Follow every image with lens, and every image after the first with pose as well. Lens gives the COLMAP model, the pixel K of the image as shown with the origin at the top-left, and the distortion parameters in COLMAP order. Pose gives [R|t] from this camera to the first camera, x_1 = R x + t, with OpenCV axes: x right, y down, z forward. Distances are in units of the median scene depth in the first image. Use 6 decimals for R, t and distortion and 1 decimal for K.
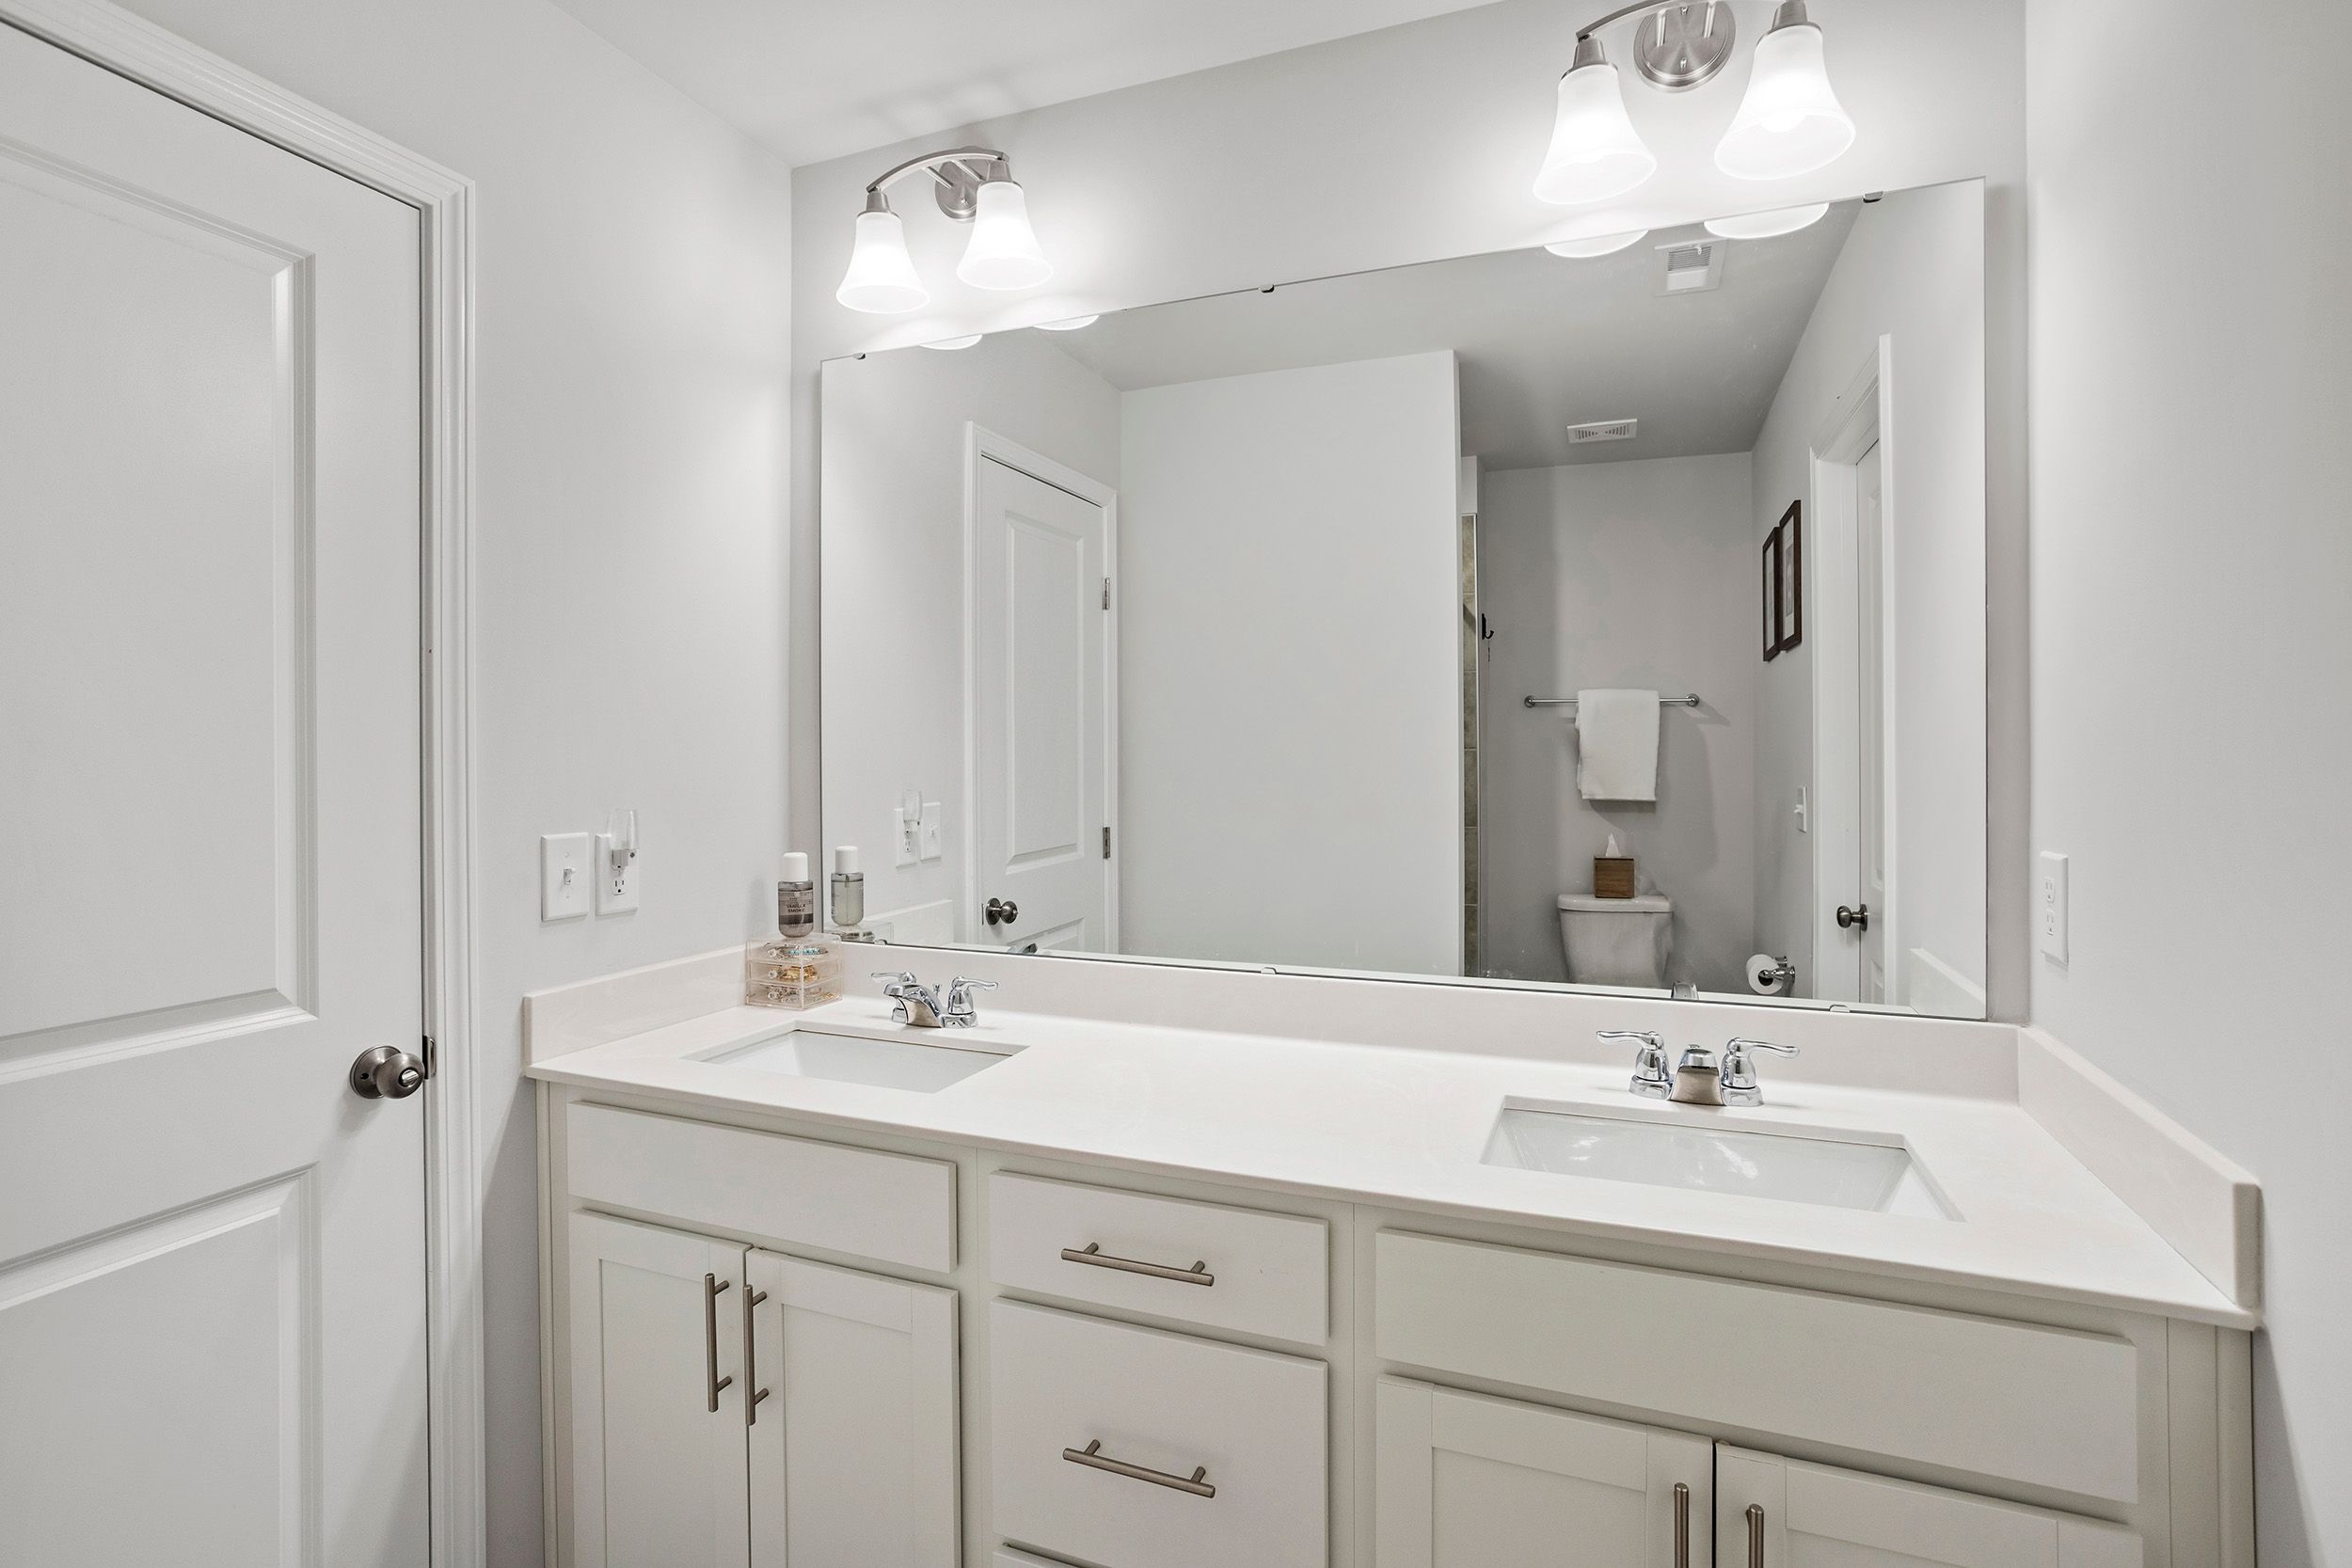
lens RADIAL K [[1148.8, 0, 1176.1], [0, 1148.8, 779.4], [0, 0, 1]] dist [-0.037249, 0.013670]
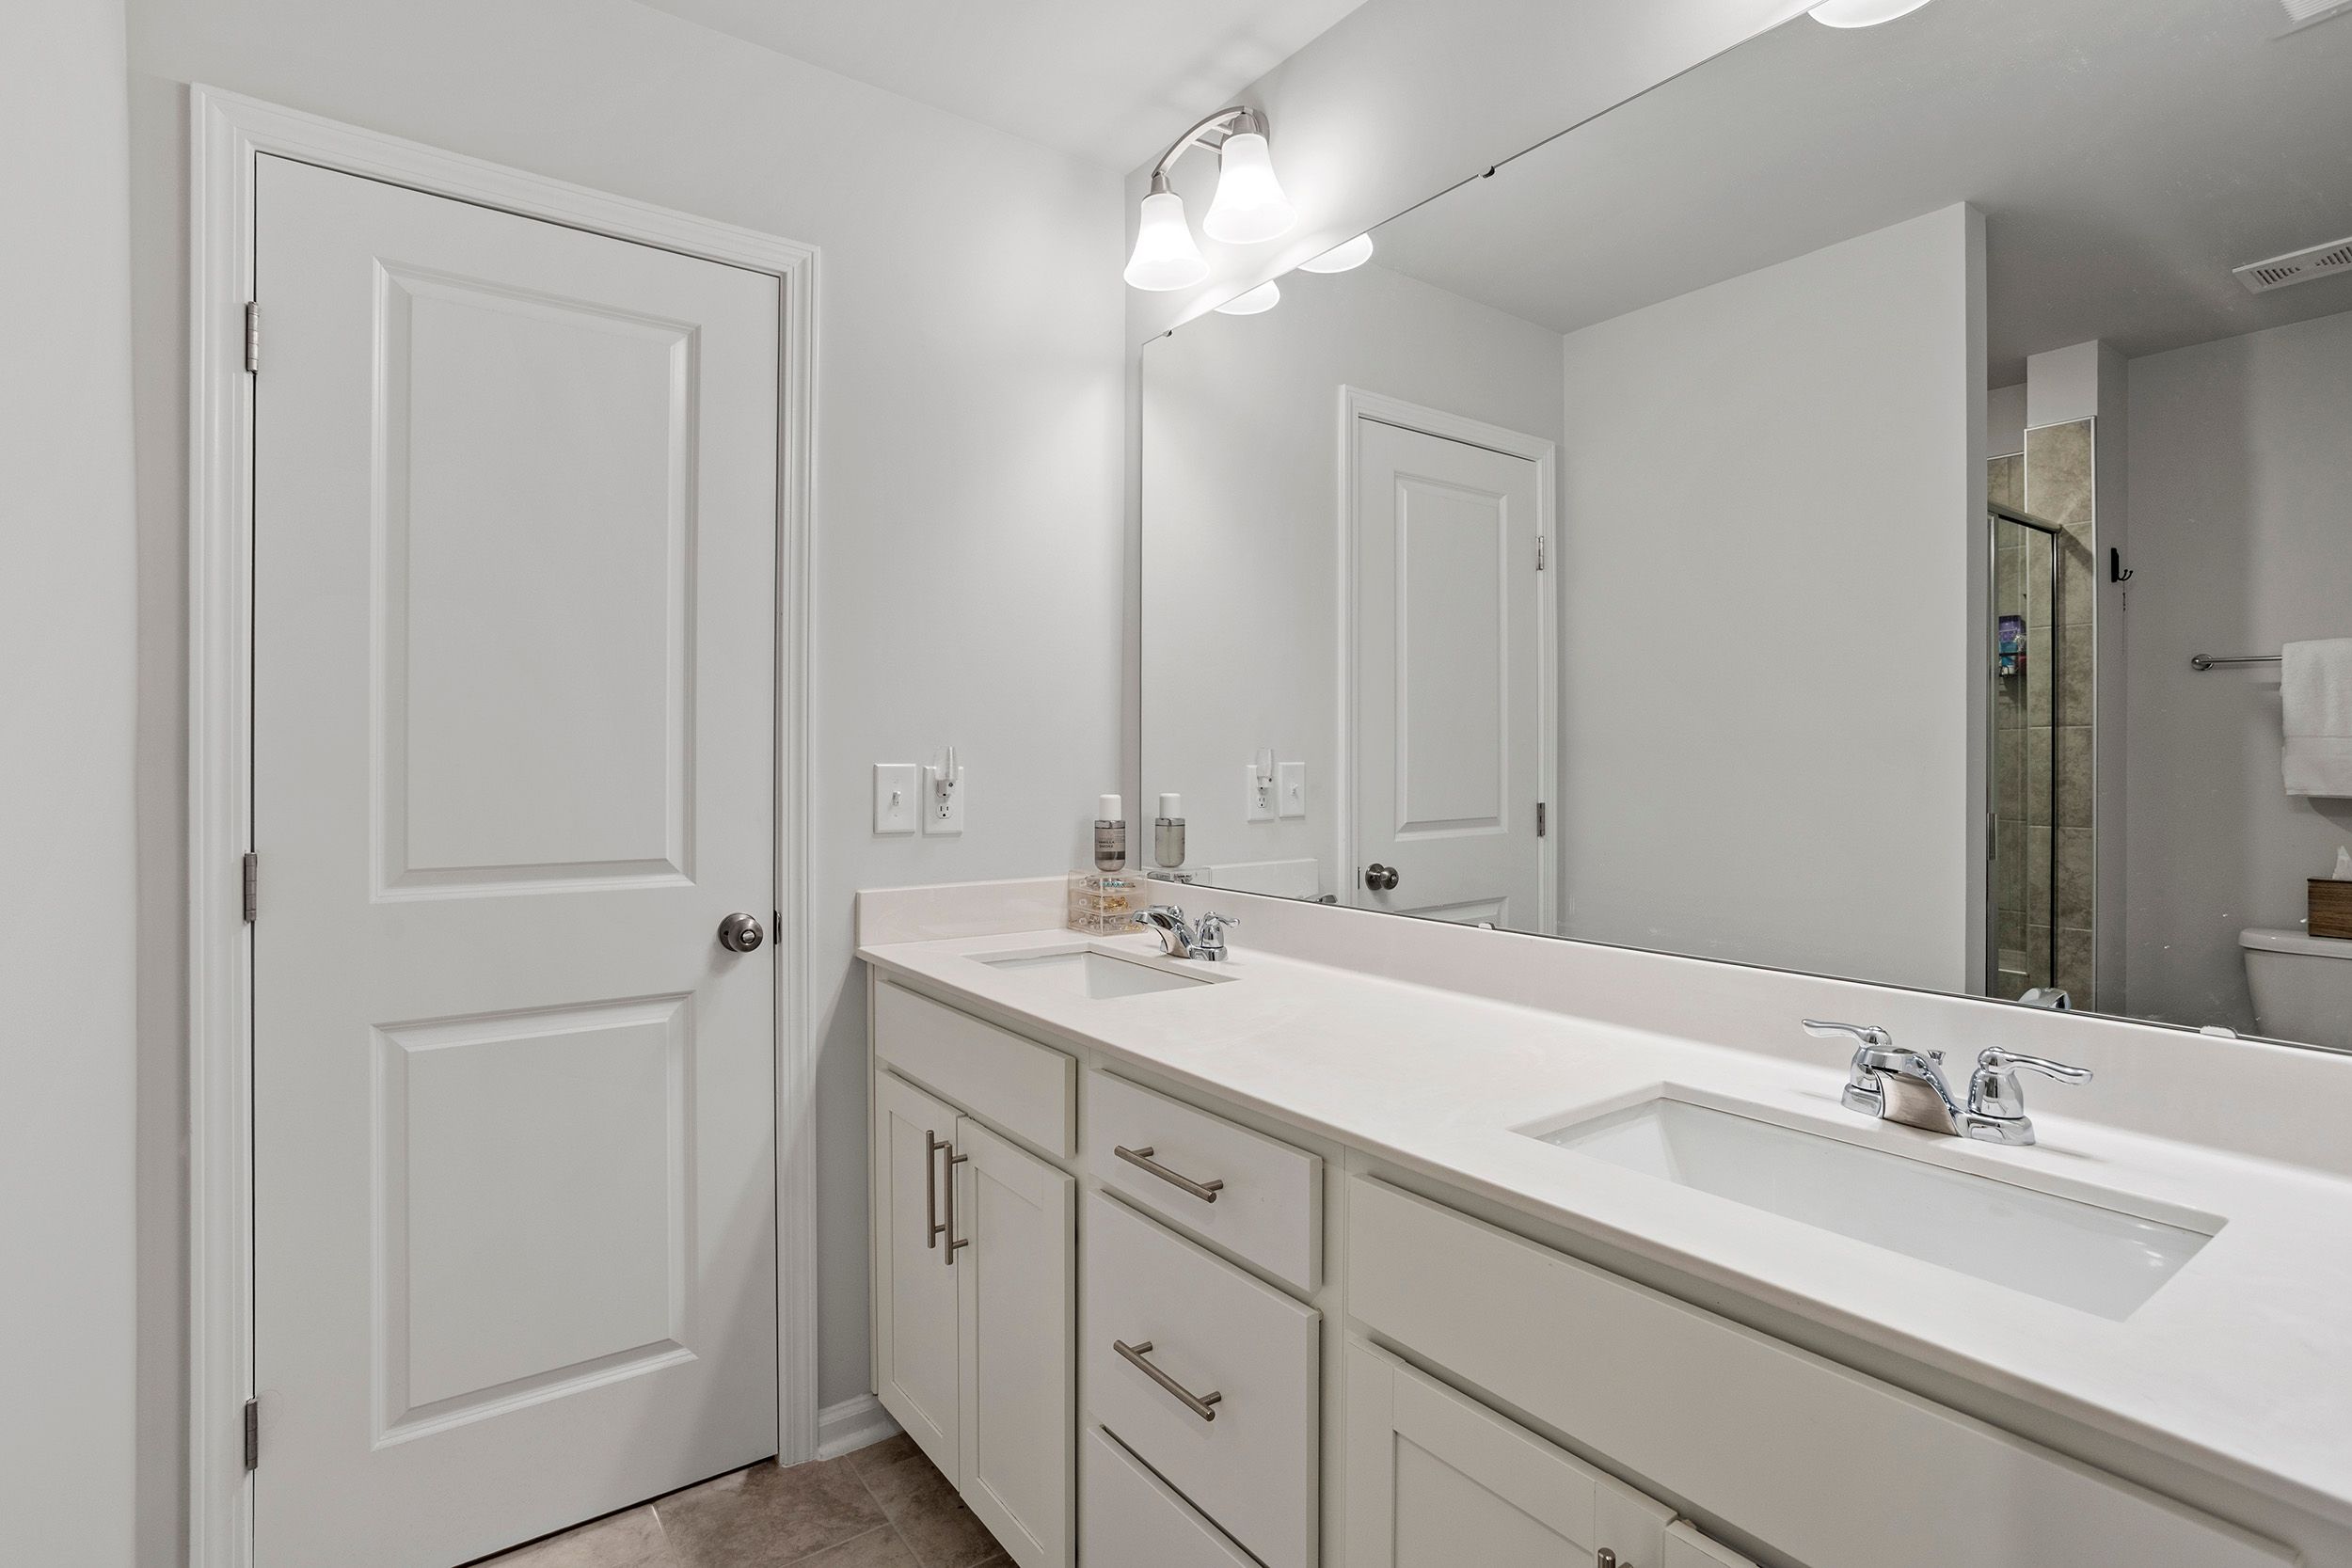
lens RADIAL K [[1148.8, 0, 1154.2], [0, 1148.8, 782.7], [0, 0, 1]] dist [-0.037249, 0.013670]
pose [[0.847430, 0.018393, -0.530588, 0.342442], [-0.019803, 0.999799, 0.003031, 0.057143], [0.530537, 0.007938, 0.847624, 0.098911]]
